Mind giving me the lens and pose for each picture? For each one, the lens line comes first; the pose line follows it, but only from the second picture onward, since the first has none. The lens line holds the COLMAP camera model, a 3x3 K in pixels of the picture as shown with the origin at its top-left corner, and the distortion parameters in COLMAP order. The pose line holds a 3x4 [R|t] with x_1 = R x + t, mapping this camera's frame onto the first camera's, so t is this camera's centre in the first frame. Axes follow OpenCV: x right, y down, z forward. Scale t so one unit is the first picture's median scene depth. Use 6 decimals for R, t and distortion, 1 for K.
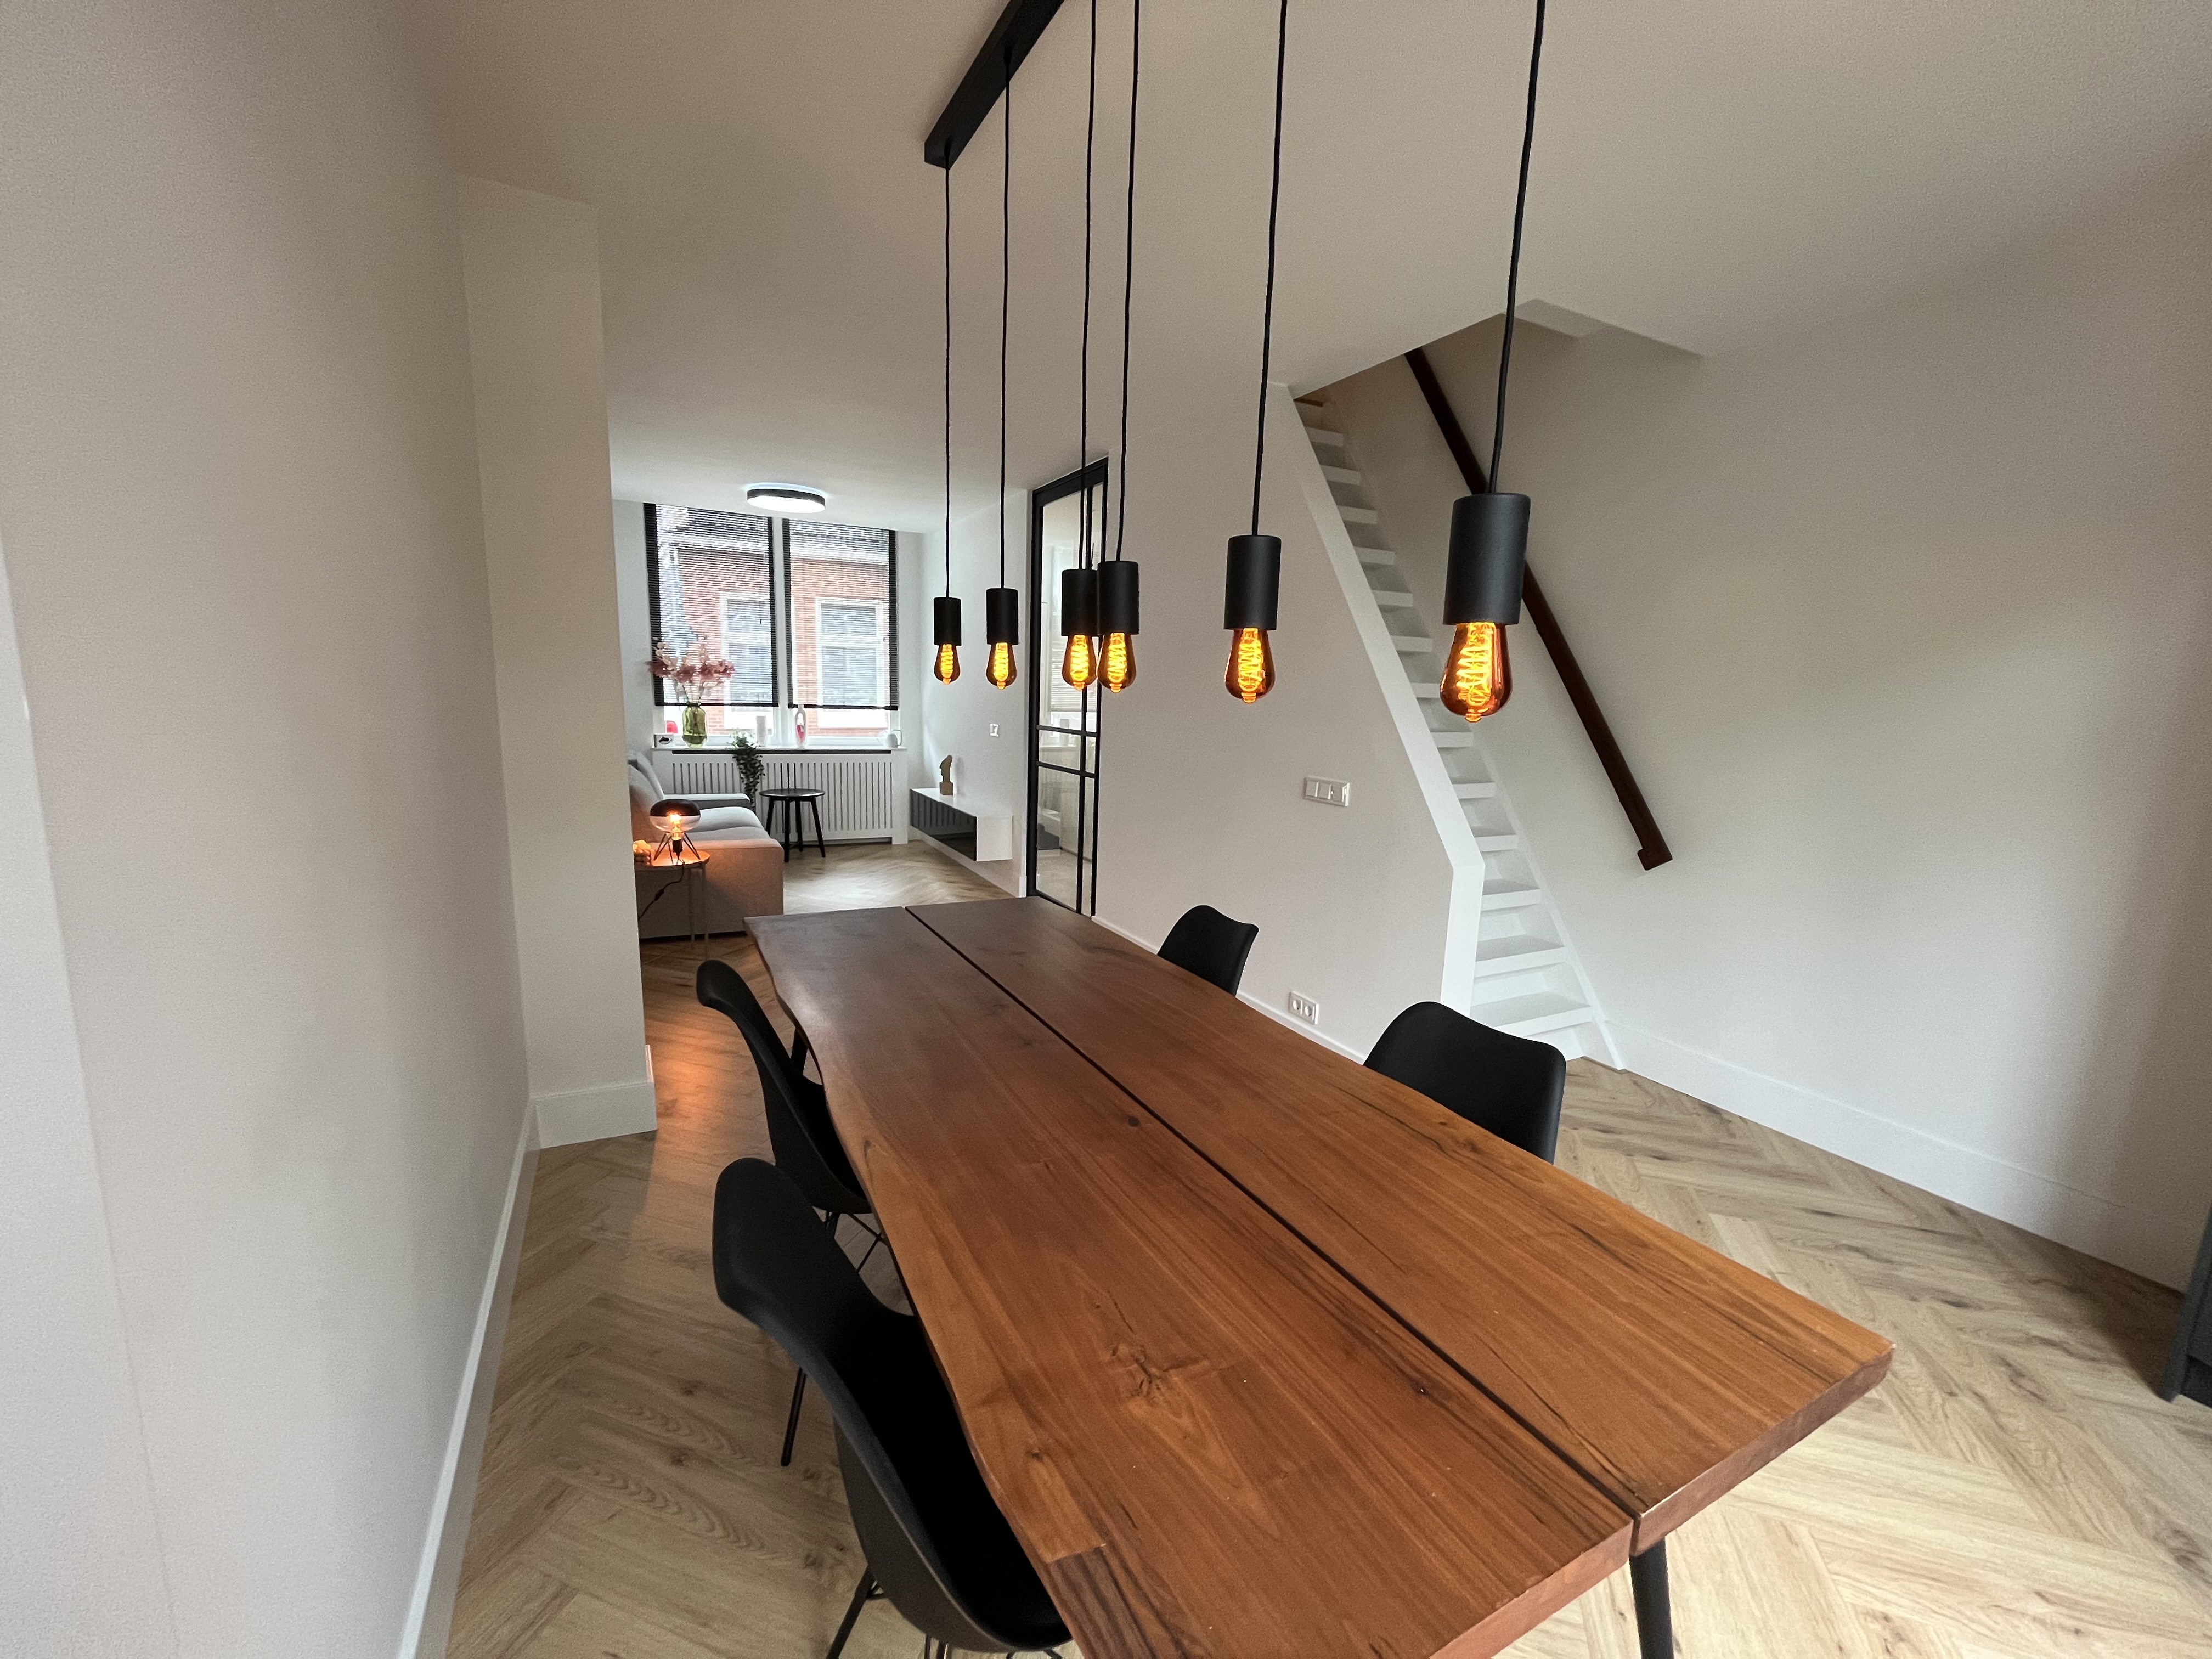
lens RADIAL K [[893.0, 0, 1110.4], [0, 893.0, 842.0], [0, 0, 1]] dist [-0.005066, 0.000197]
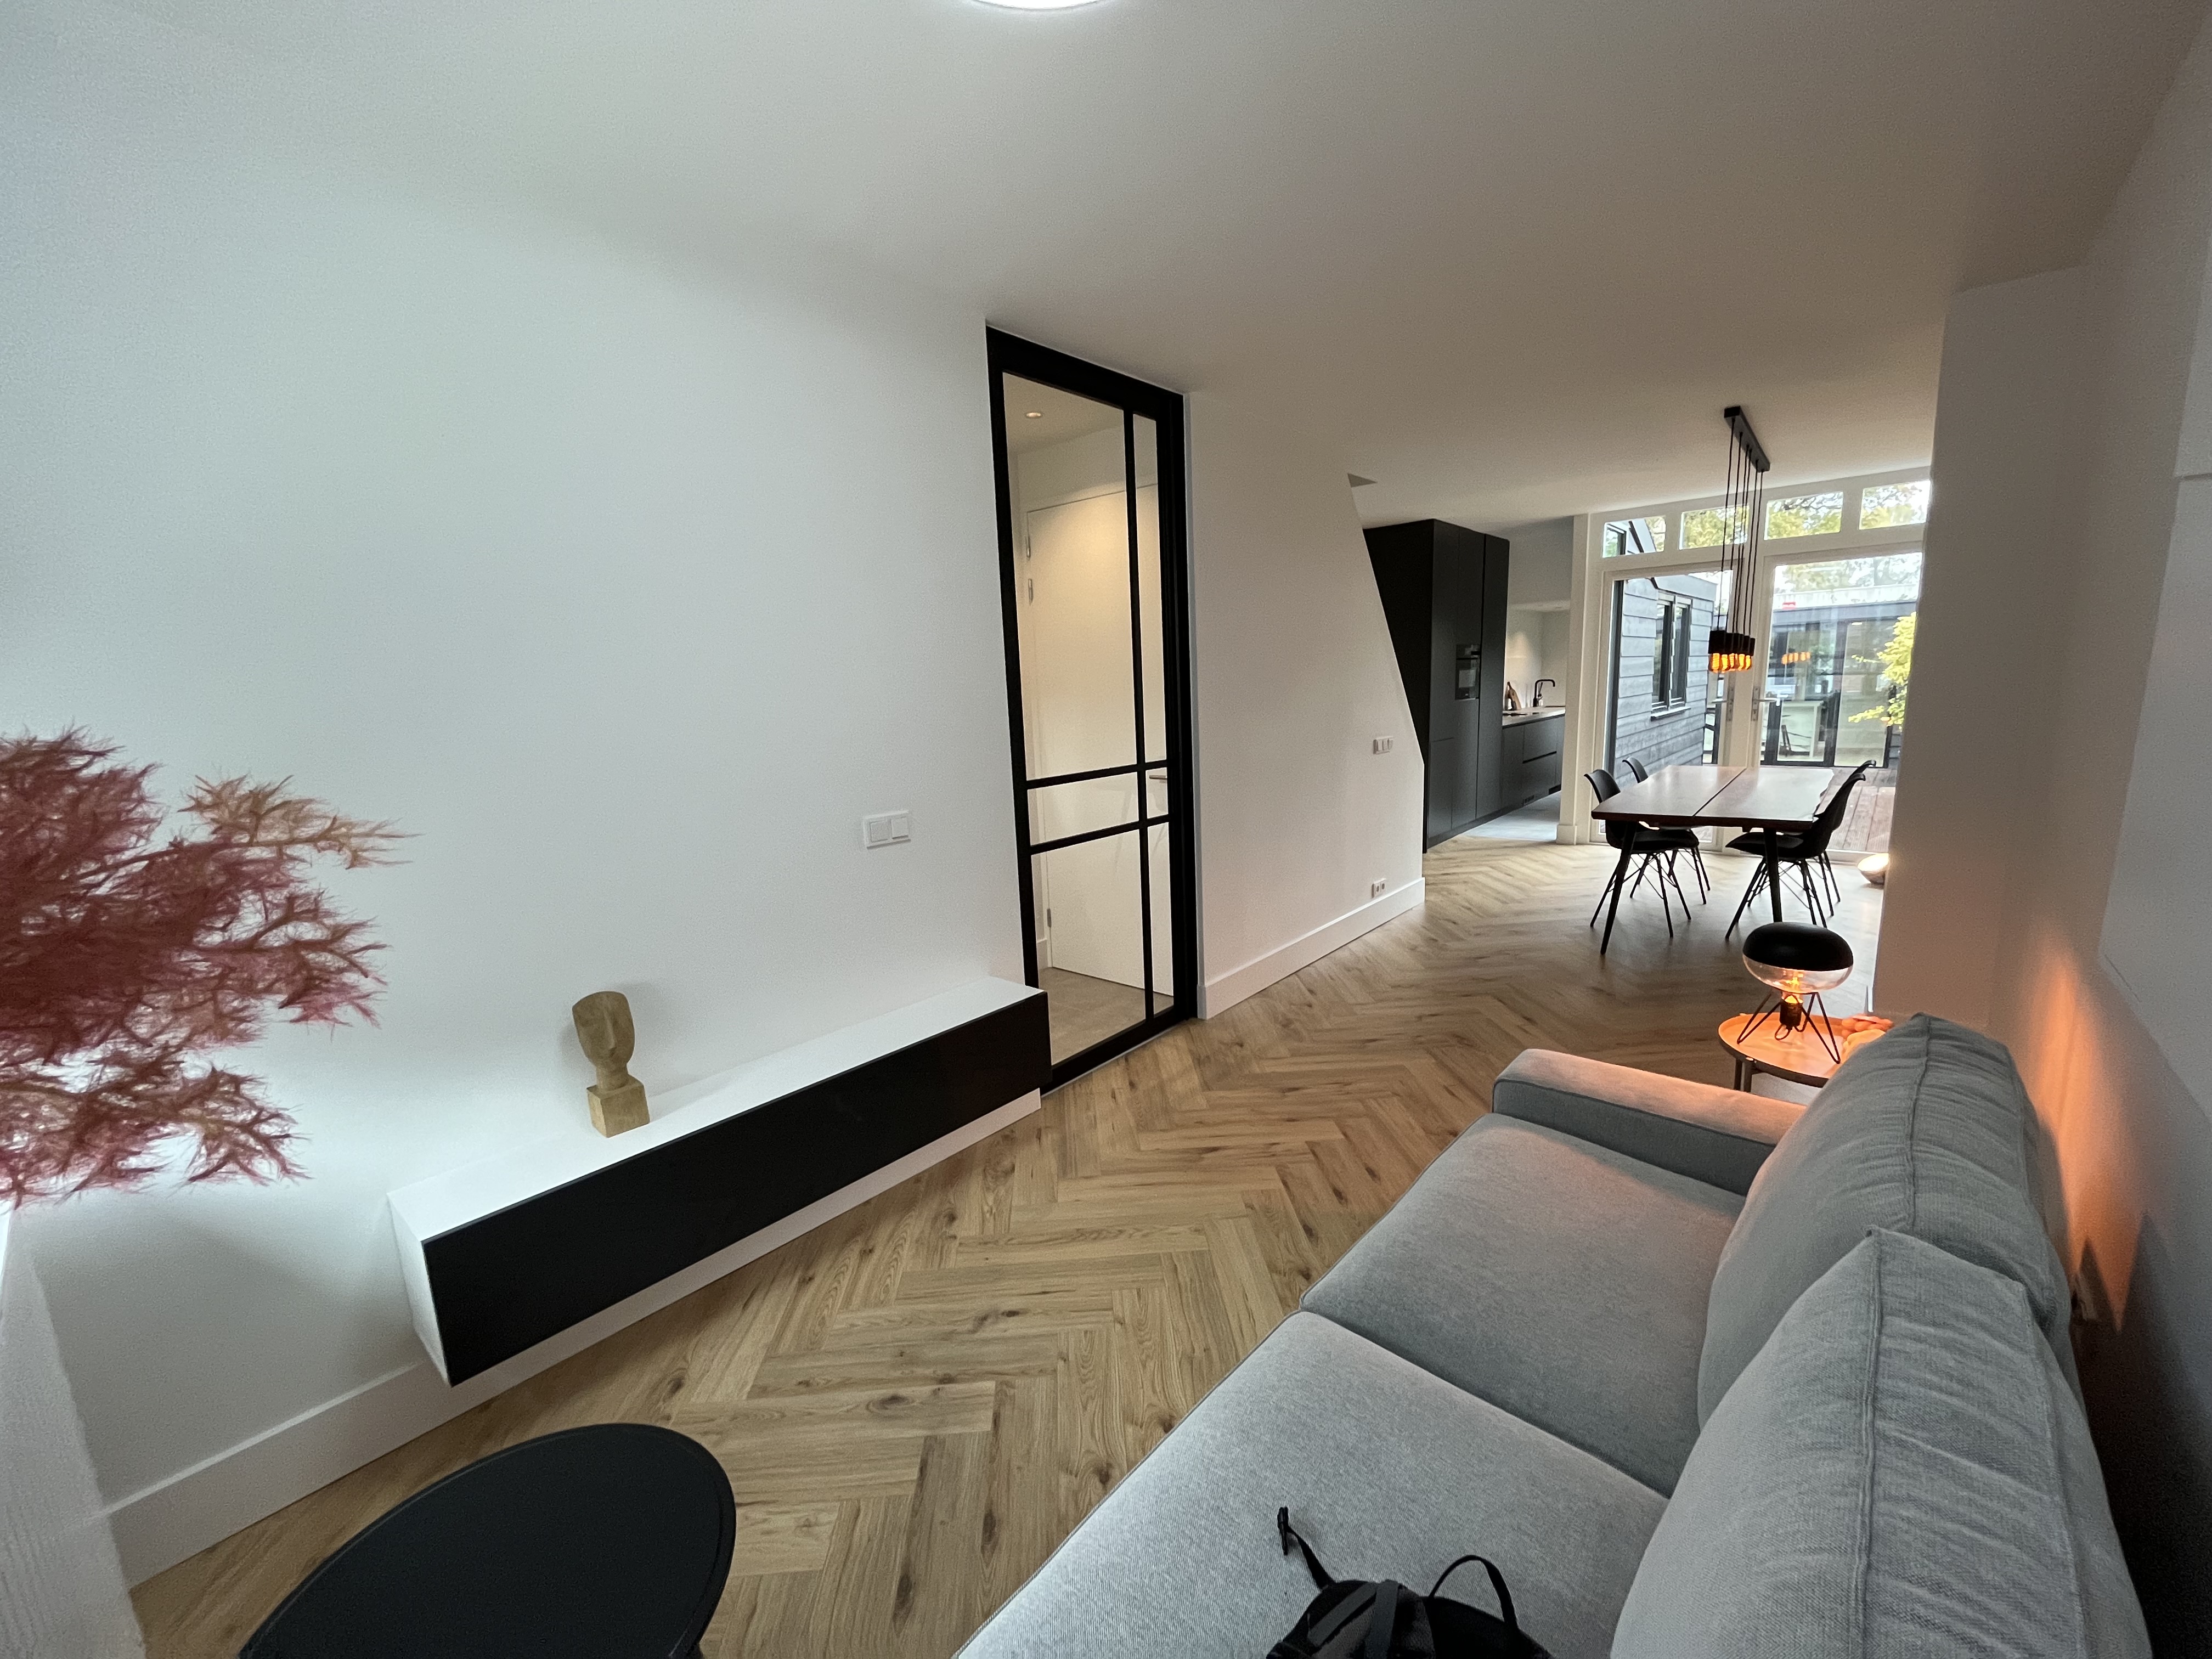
lens RADIAL K [[893.0, 0, 1110.4], [0, 893.0, 842.0], [0, 0, 1]] dist [-0.005066, 0.000197]
pose [[-0.374281, -0.178636, 0.909947, -0.483283], [0.184884, 0.947194, 0.261995, -0.184647], [-0.908698, 0.266294, -0.321490, 0.924150]]
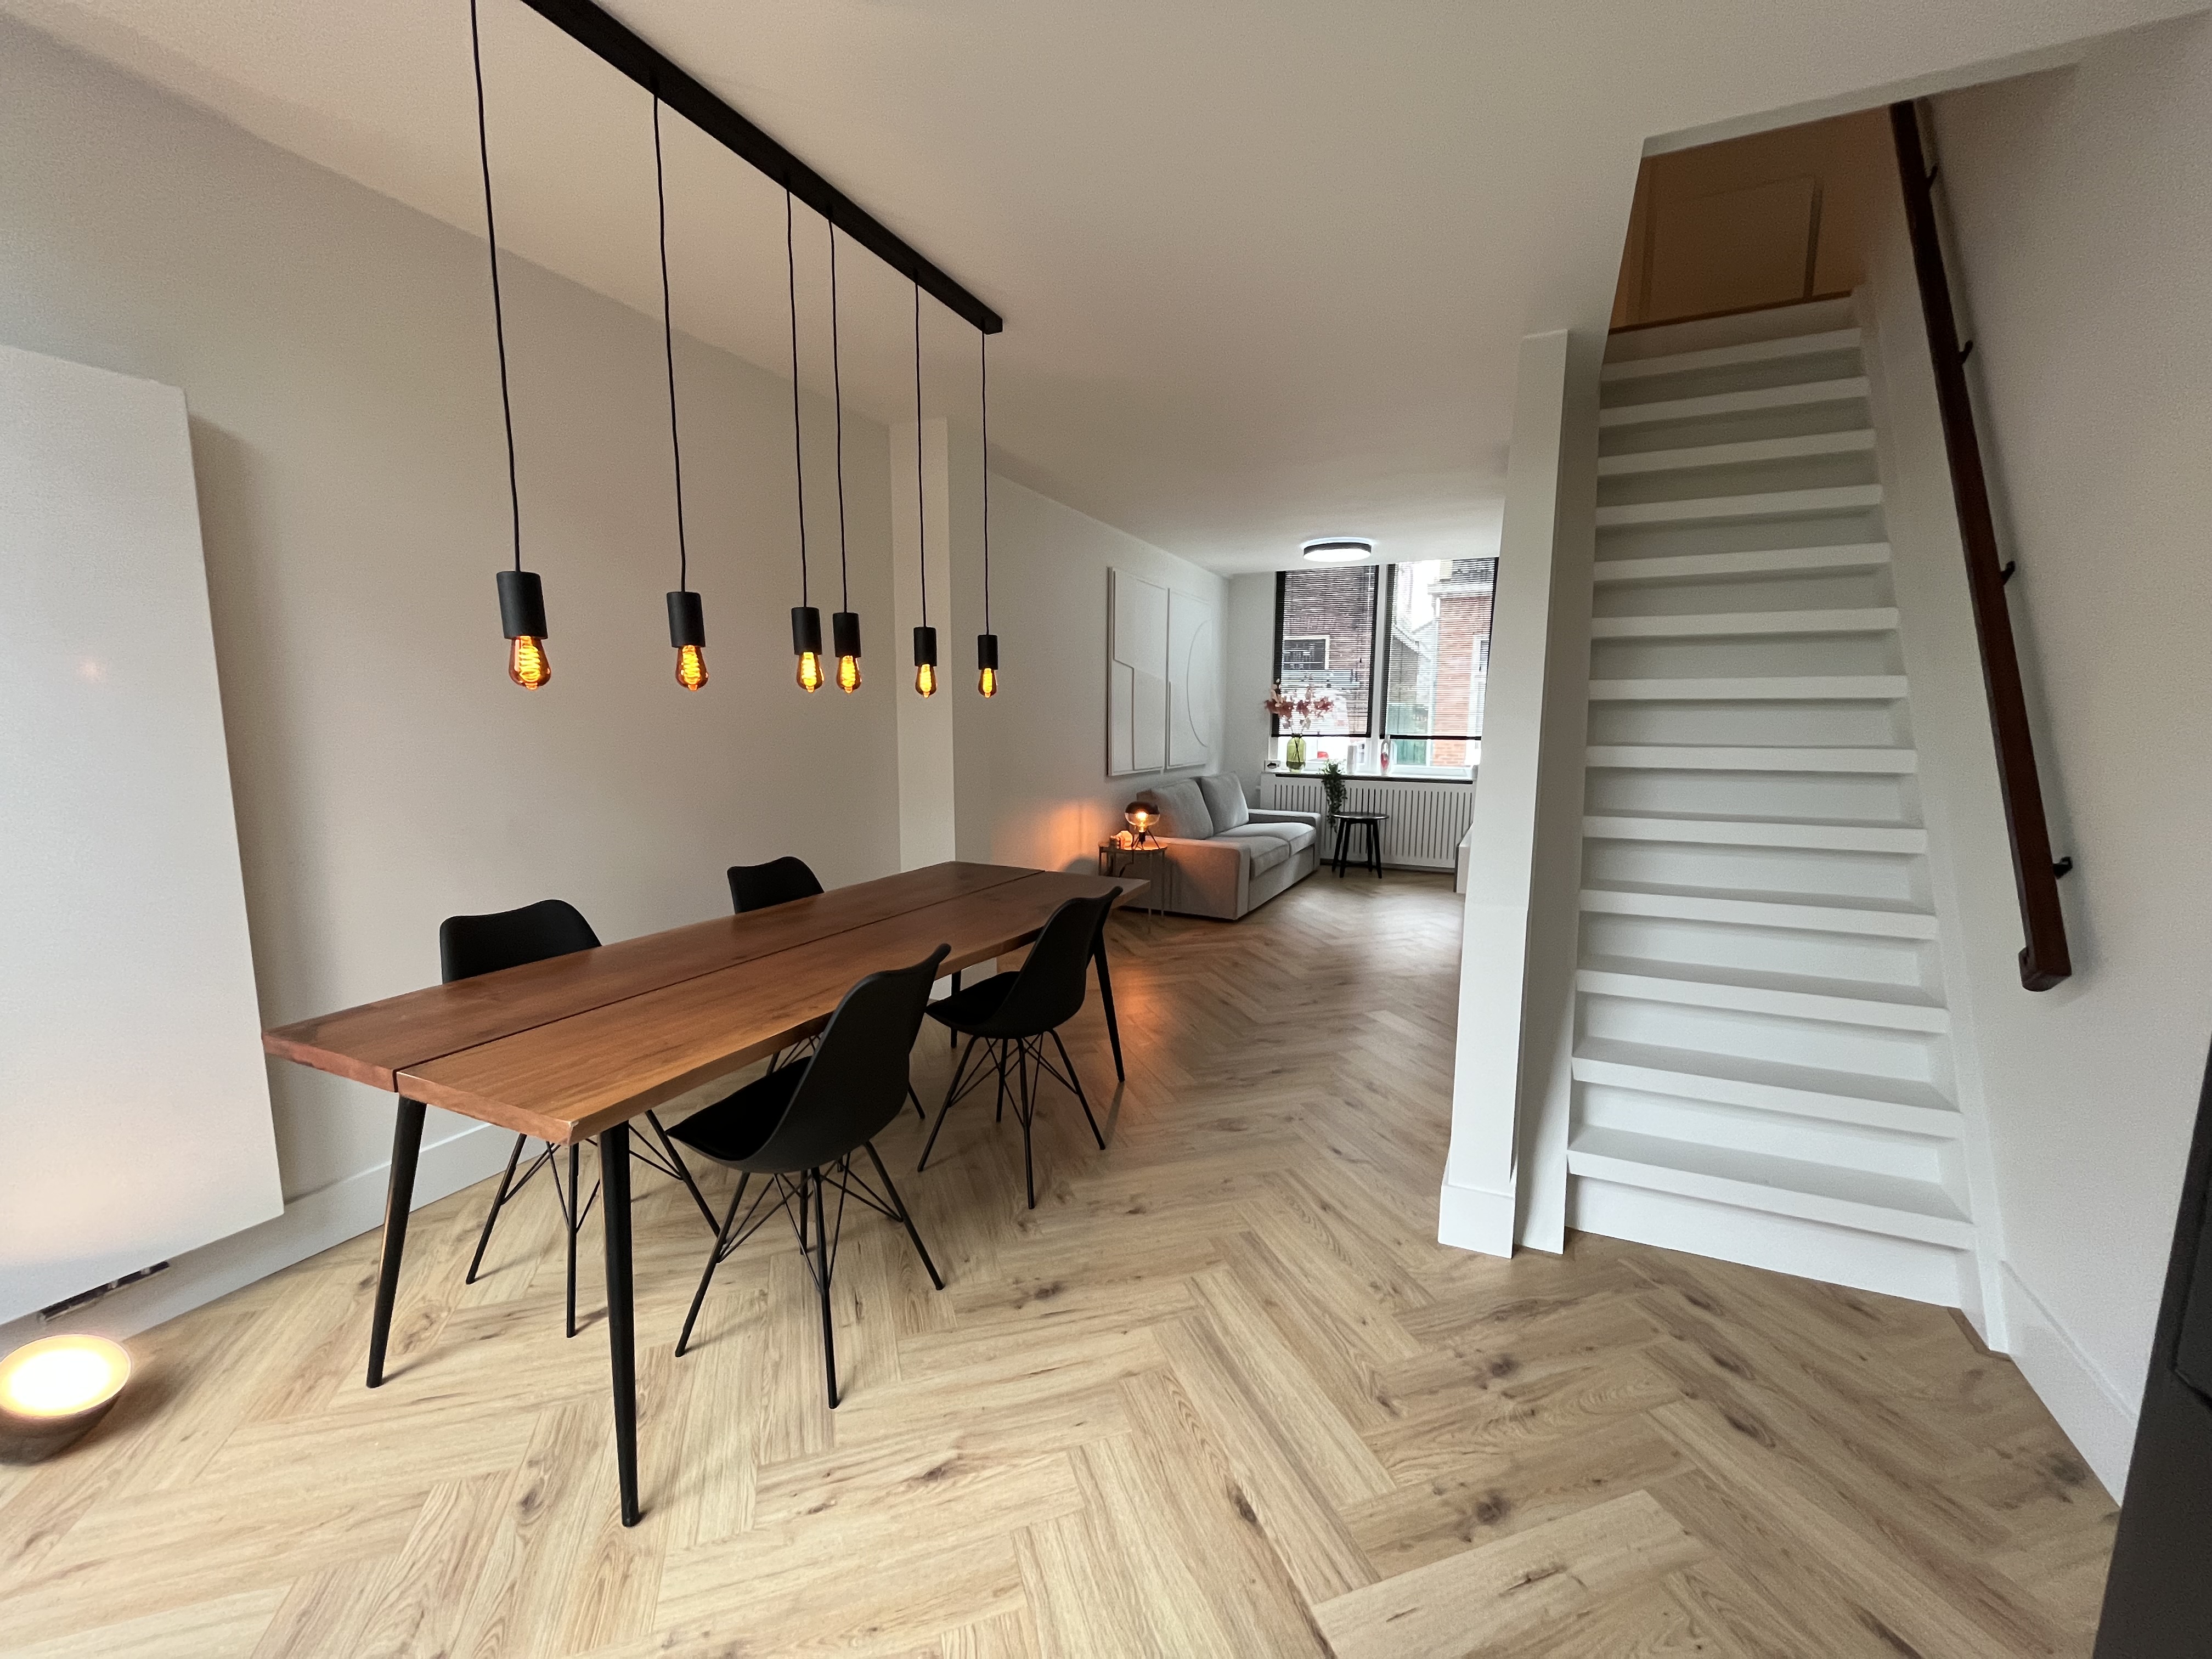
lens RADIAL K [[893.0, 0, 1110.4], [0, 893.0, 842.0], [0, 0, 1]] dist [-0.005066, 0.000197]
pose [[0.604683, 0.082635, -0.792167, 0.323324], [-0.121599, 0.992521, 0.010715, 0.001992], [0.787129, 0.089847, 0.610210, 0.102425]]
